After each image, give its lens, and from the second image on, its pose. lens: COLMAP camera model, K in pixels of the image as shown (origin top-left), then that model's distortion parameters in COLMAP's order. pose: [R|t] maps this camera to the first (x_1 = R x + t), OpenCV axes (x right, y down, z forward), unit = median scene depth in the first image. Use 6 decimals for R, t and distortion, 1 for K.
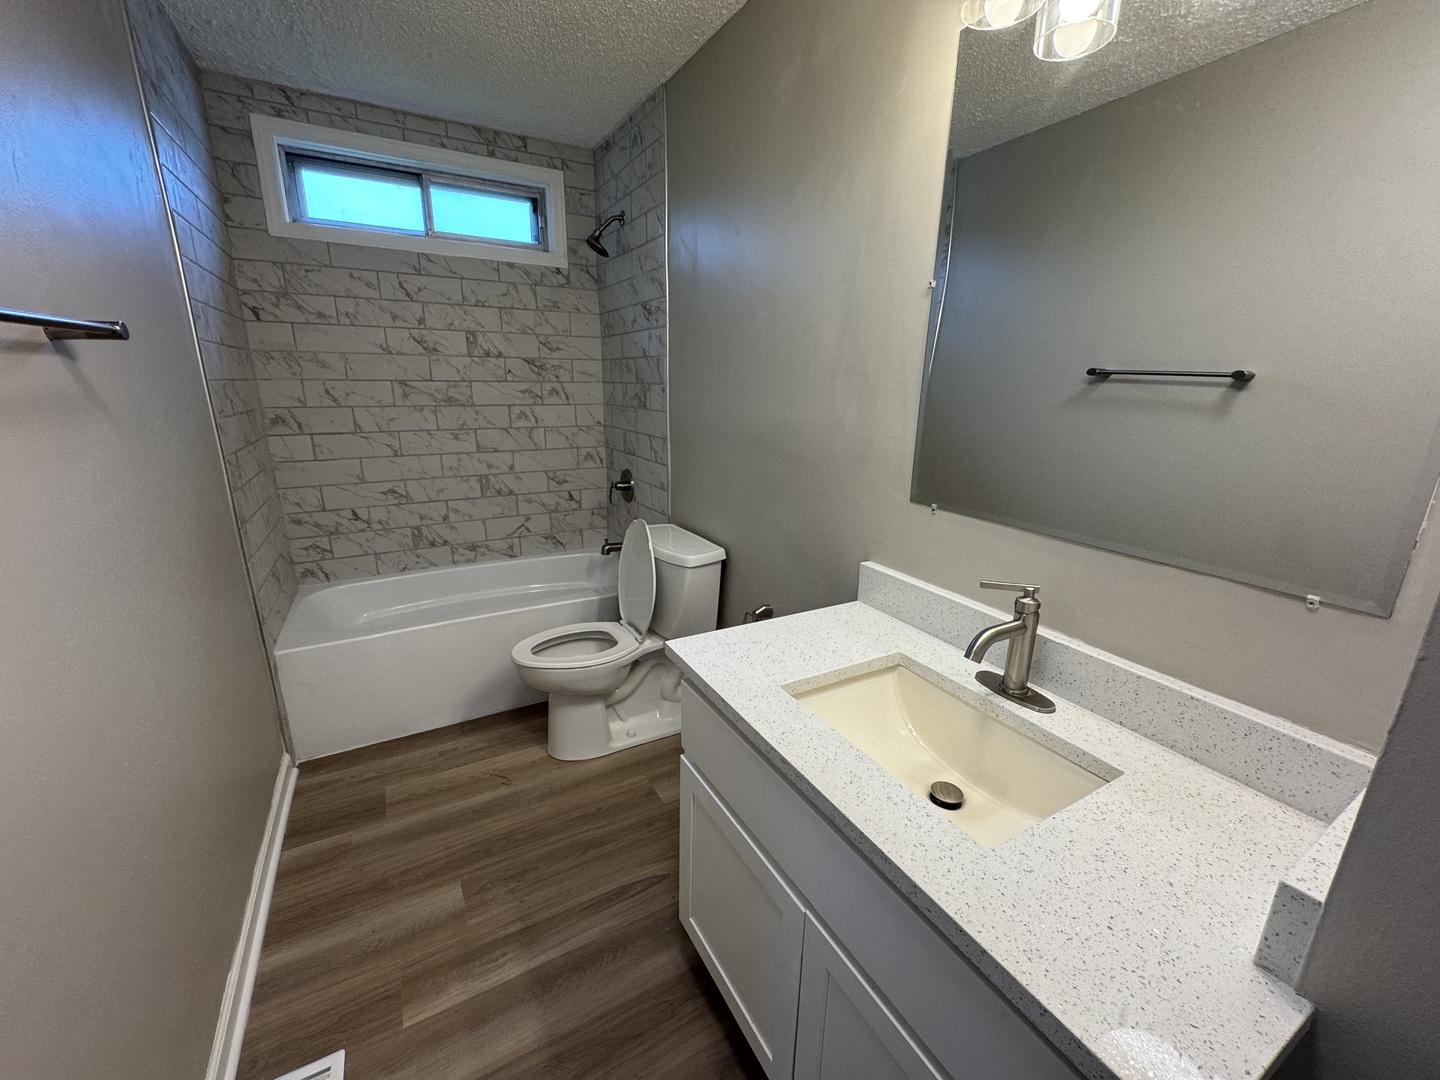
lens RADIAL K [[577.6, 0, 717.2], [0, 577.6, 539.3], [0, 0, 1]] dist [-0.002966, 0.000492]
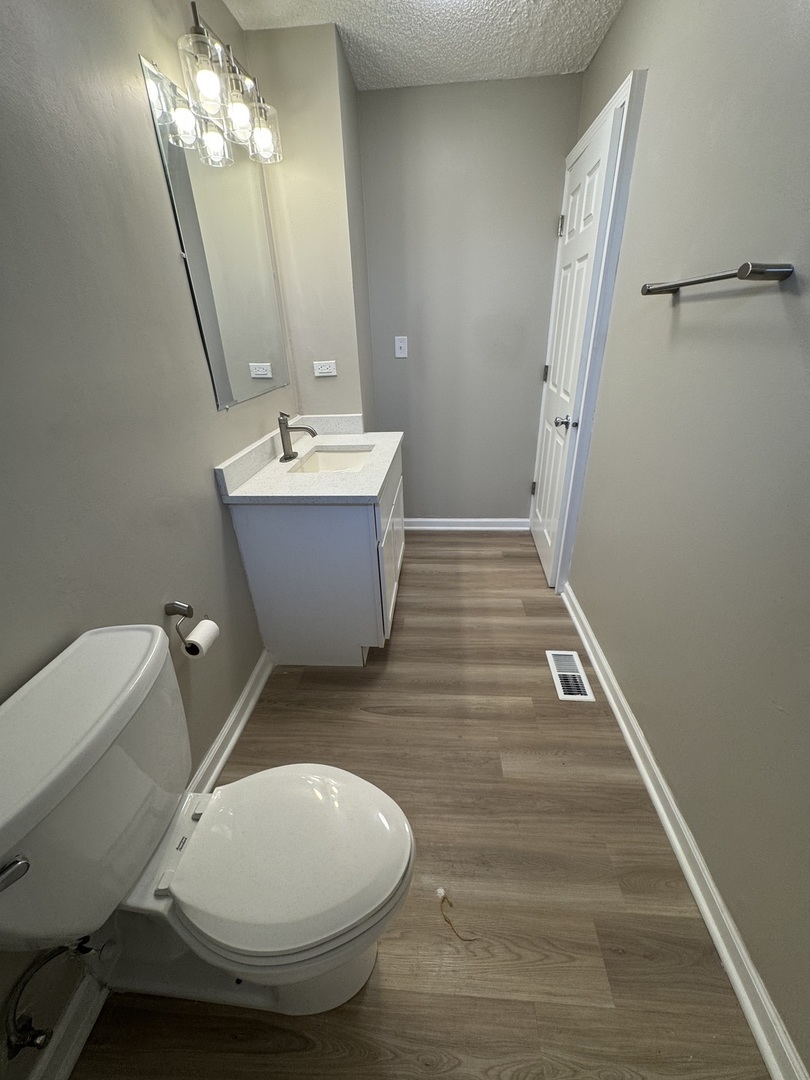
lens RADIAL K [[433.2, 0, 406.0], [0, 433.2, 540.4], [0, 0, 1]] dist [-0.002966, 0.000492]
pose [[-0.831042, -0.241268, 0.501158, -0.466947], [0.169809, 0.747952, 0.641664, -0.291344], [-0.529655, 0.618351, -0.580610, 1.016037]]
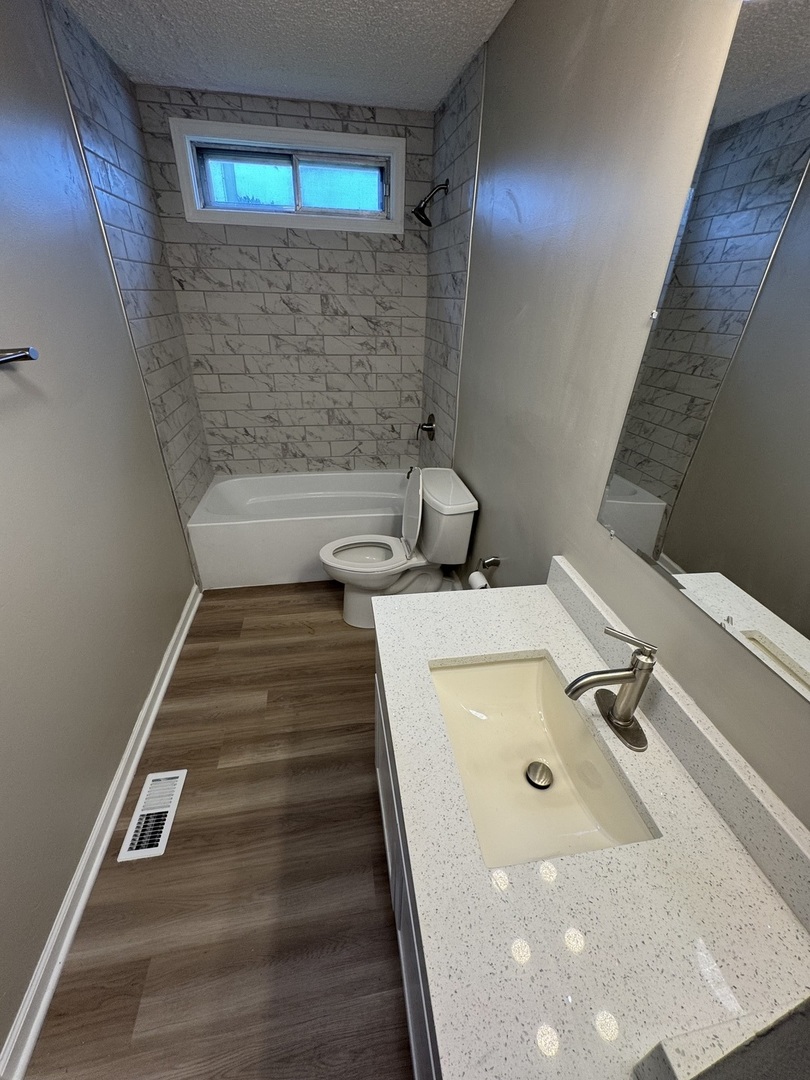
lens RADIAL K [[433.2, 0, 404.3], [0, 433.2, 538.7], [0, 0, 1]] dist [-0.002966, 0.000492]
pose [[0.940821, 0.177594, -0.288647, 0.147148], [-0.103200, 0.961383, 0.255132, -0.129495], [0.322810, -0.210245, 0.922817, 0.069018]]
